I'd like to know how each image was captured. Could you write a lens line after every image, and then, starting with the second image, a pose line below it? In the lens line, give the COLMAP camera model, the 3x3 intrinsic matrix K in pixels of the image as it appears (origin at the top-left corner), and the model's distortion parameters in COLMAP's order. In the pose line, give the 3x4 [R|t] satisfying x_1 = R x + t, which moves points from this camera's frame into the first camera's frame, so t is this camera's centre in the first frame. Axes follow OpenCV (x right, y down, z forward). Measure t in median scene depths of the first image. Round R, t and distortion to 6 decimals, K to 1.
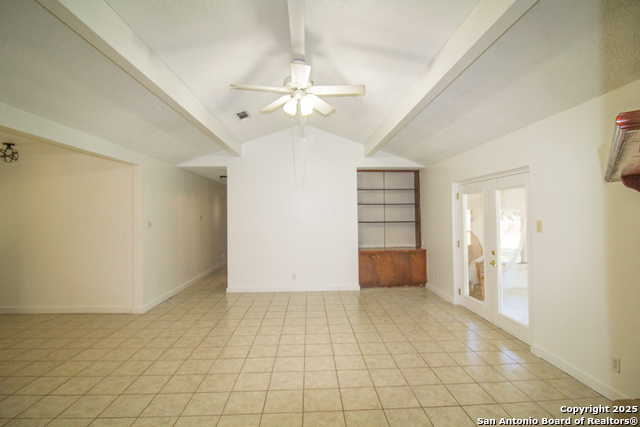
lens RADIAL K [[300.2, 0, 321.9], [0, 300.2, 212.2], [0, 0, 1]] dist [-0.000310, -0.000475]
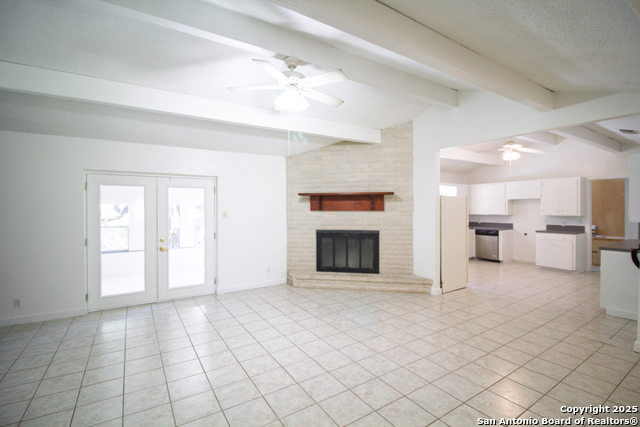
lens RADIAL K [[300.2, 0, 322.9], [0, 300.2, 211.8], [0, 0, 1]] dist [-0.000310, -0.000475]
pose [[-0.493499, 0.002156, 0.869744, -1.122023], [0.004549, 0.999990, 0.000102, 0.038854], [-0.869734, 0.004006, -0.493504, 1.530568]]
